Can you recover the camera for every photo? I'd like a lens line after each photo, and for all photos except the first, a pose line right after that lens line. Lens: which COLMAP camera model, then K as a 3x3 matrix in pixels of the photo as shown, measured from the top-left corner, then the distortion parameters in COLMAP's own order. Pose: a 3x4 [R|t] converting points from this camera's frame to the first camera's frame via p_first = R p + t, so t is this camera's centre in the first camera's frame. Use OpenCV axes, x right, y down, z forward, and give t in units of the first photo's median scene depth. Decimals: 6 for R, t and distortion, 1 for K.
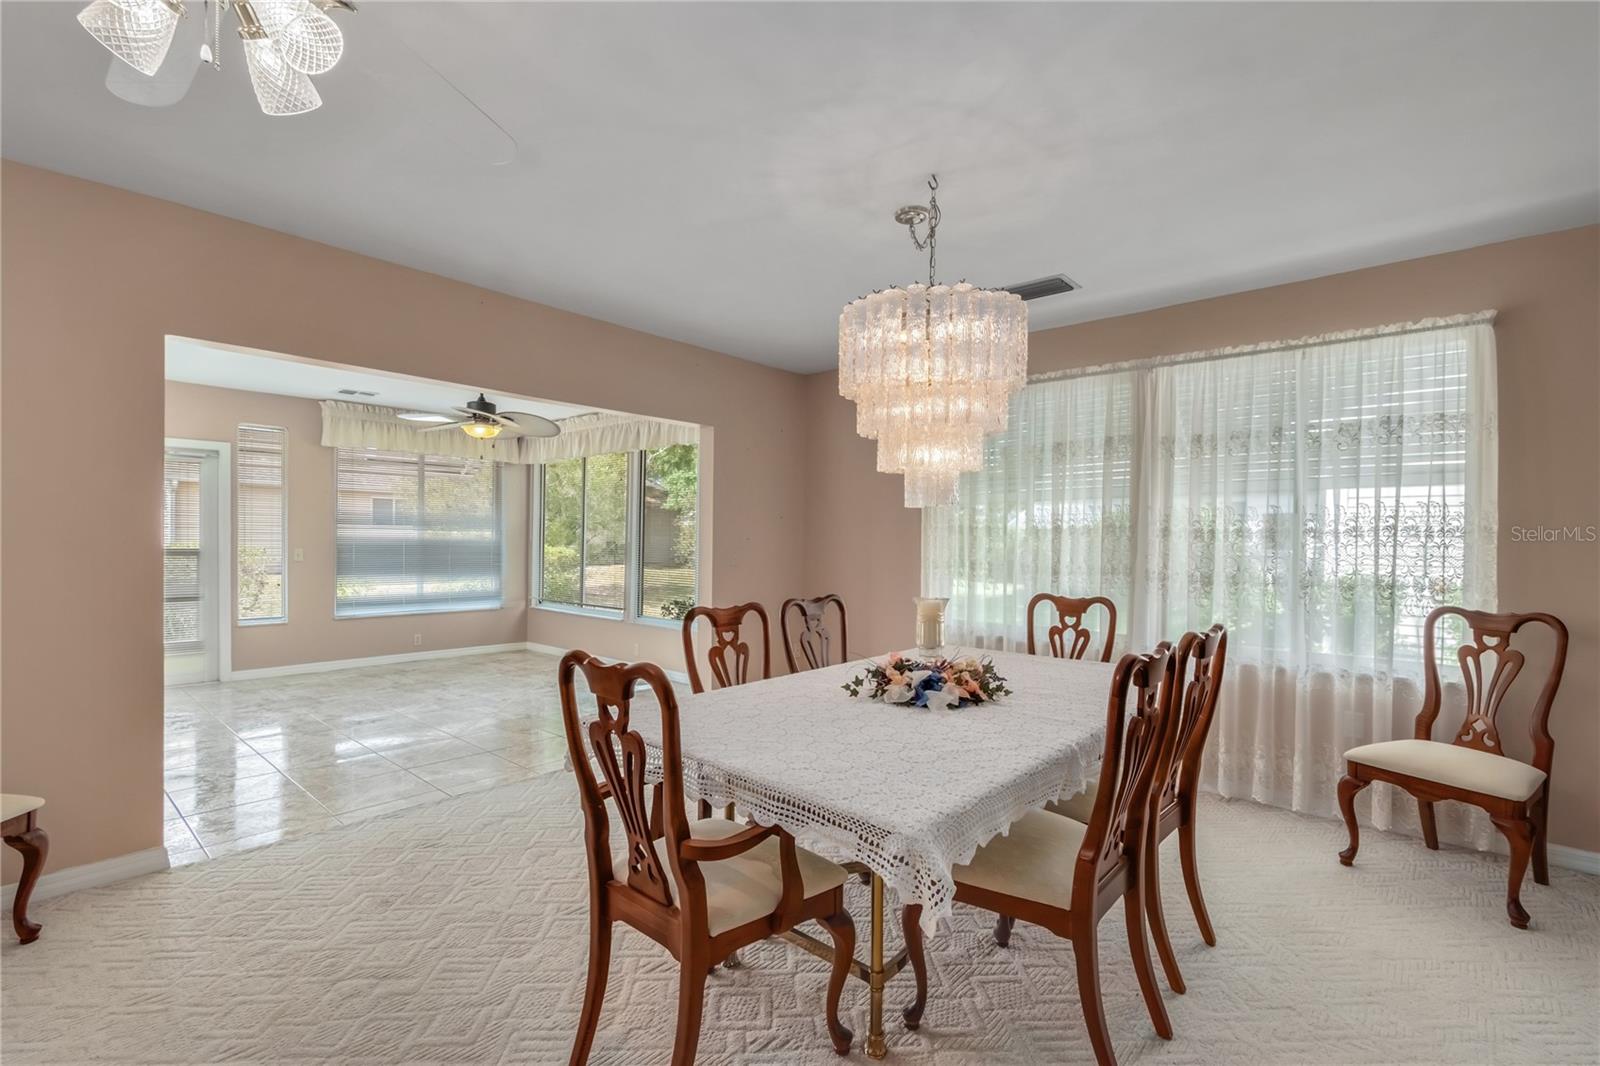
lens RADIAL K [[719.2, 0, 801.6], [0, 719.2, 552.4], [0, 0, 1]] dist [0.002367, -0.000518]
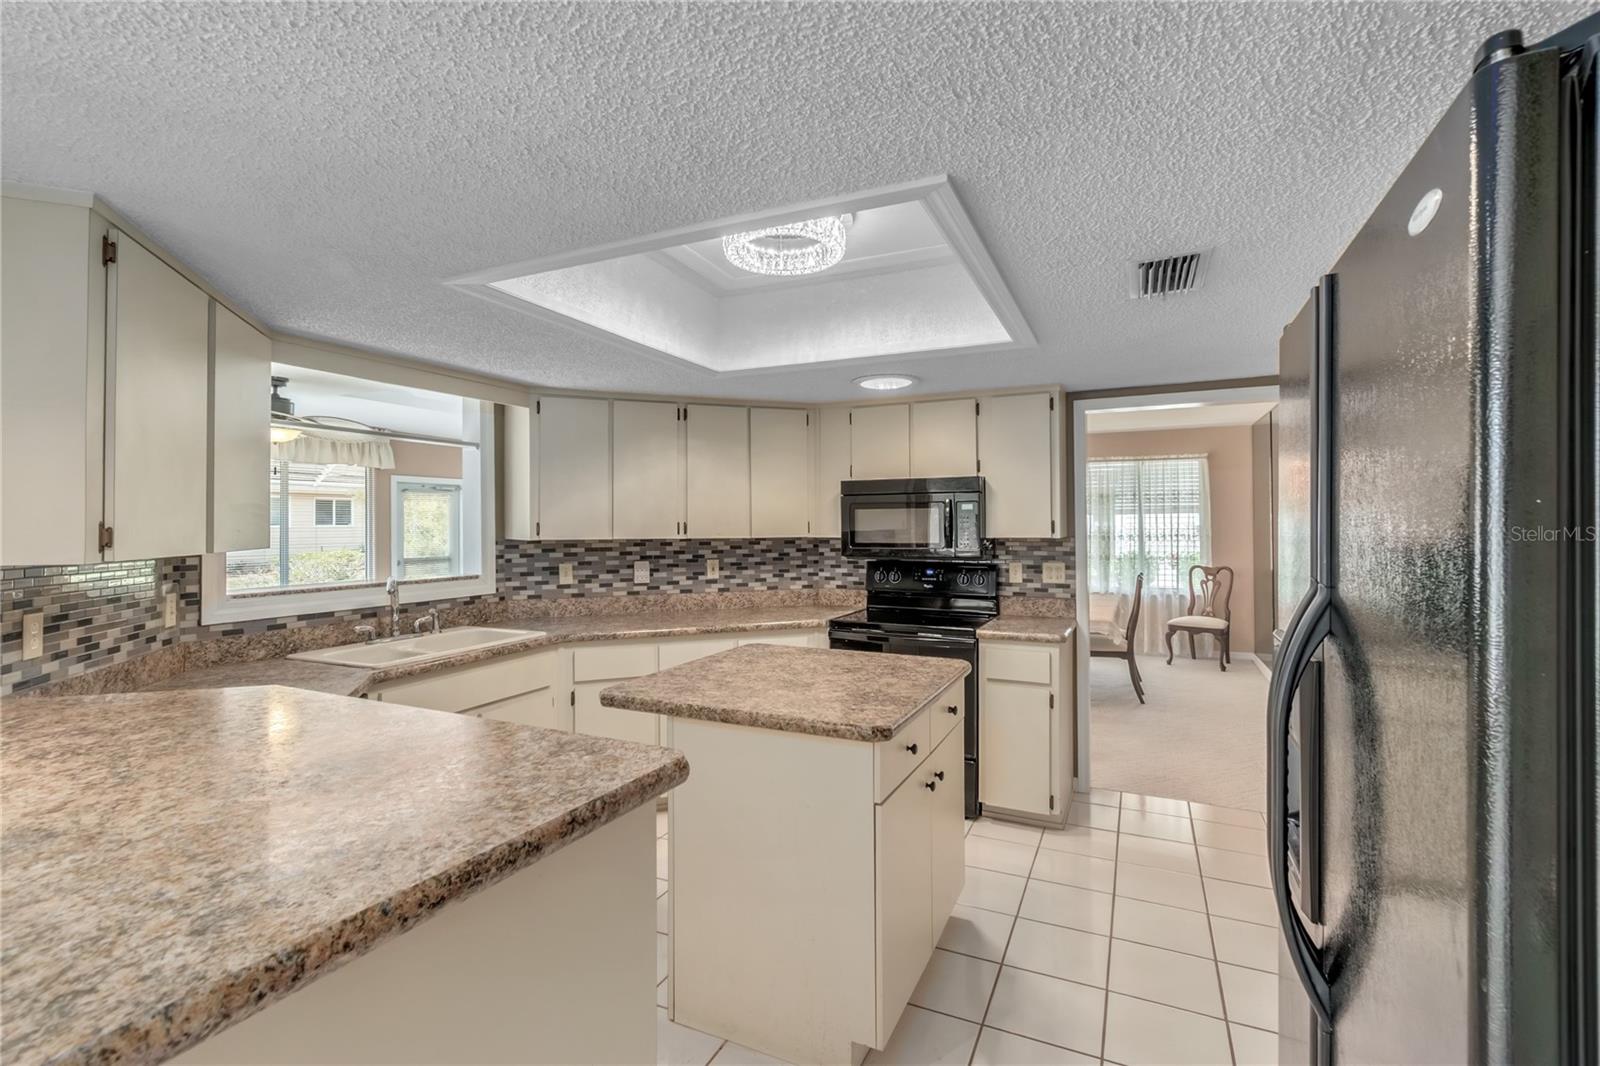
lens RADIAL K [[719.2, 0, 798.1], [0, 719.2, 523.3], [0, 0, 1]] dist [0.002367, -0.000518]
pose [[0.965099, -0.017039, 0.261331, -1.153528], [0.022075, 0.999623, -0.016348, -0.065035], [-0.260954, 0.021546, 0.965111, -1.123706]]
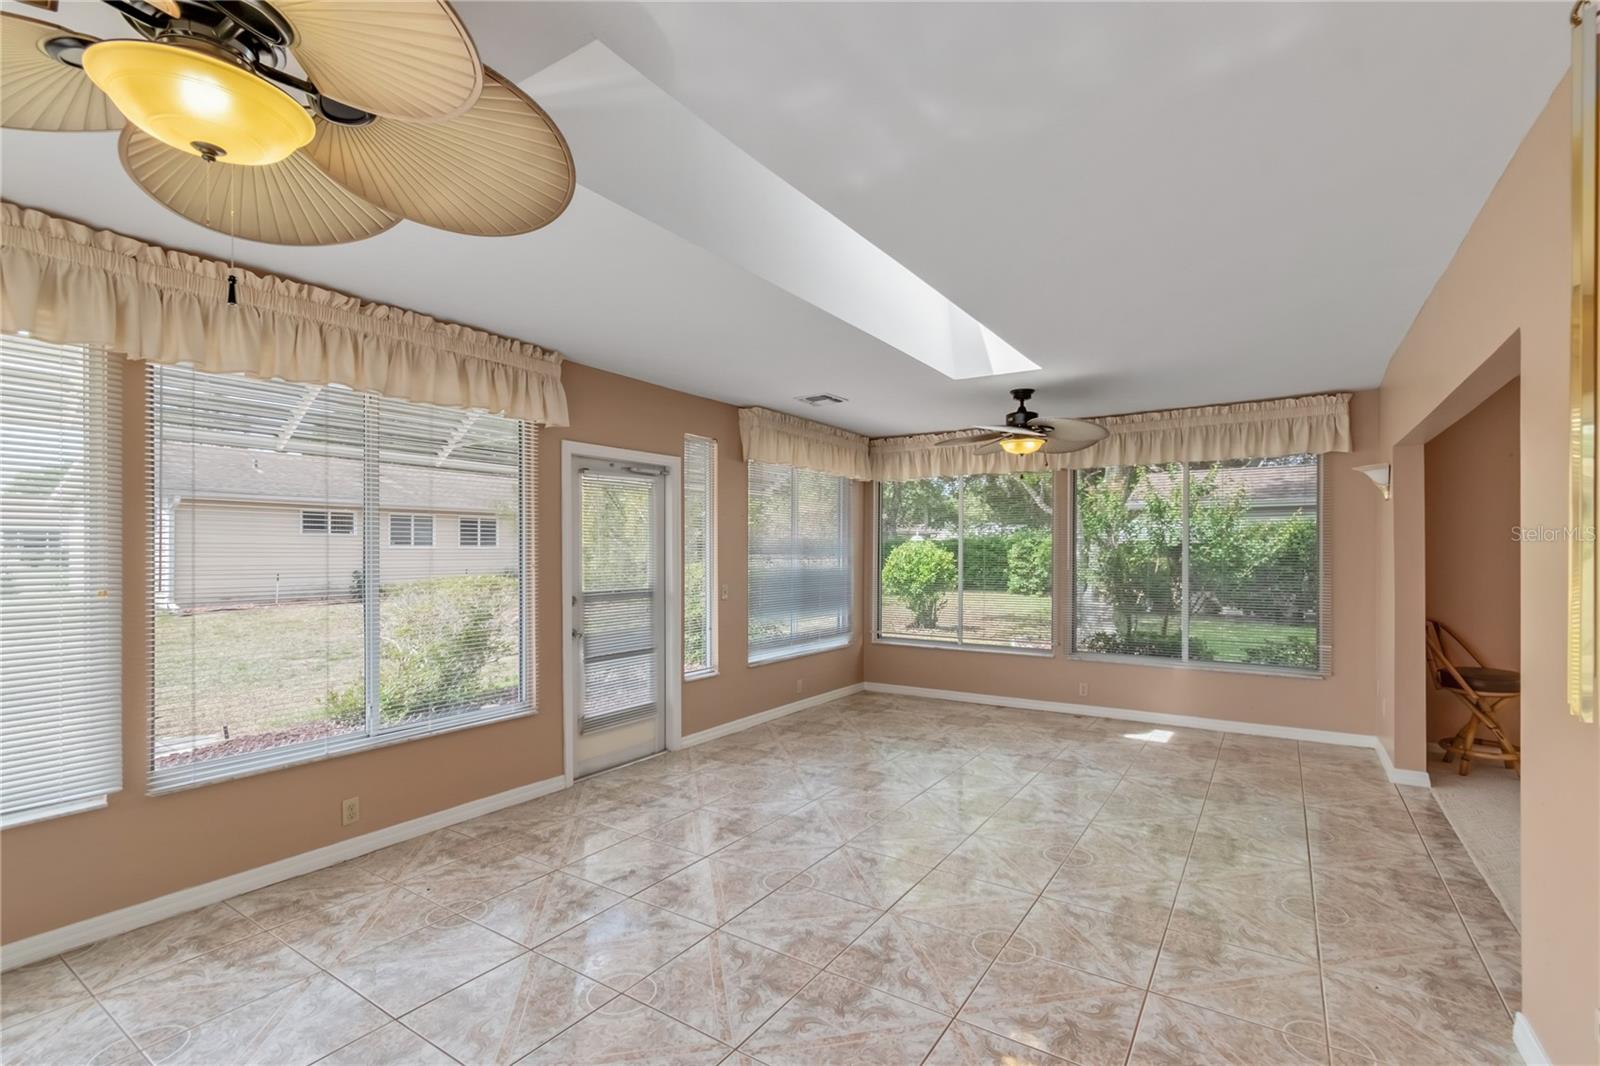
lens RADIAL K [[719.2, 0, 798.9], [0, 719.2, 549.9], [0, 0, 1]] dist [0.002367, -0.000518]
pose [[0.994280, -0.012483, 0.106072, -1.596496], [0.014660, 0.999697, -0.019767, -0.062255], [-0.105793, 0.021209, 0.994162, 0.369438]]
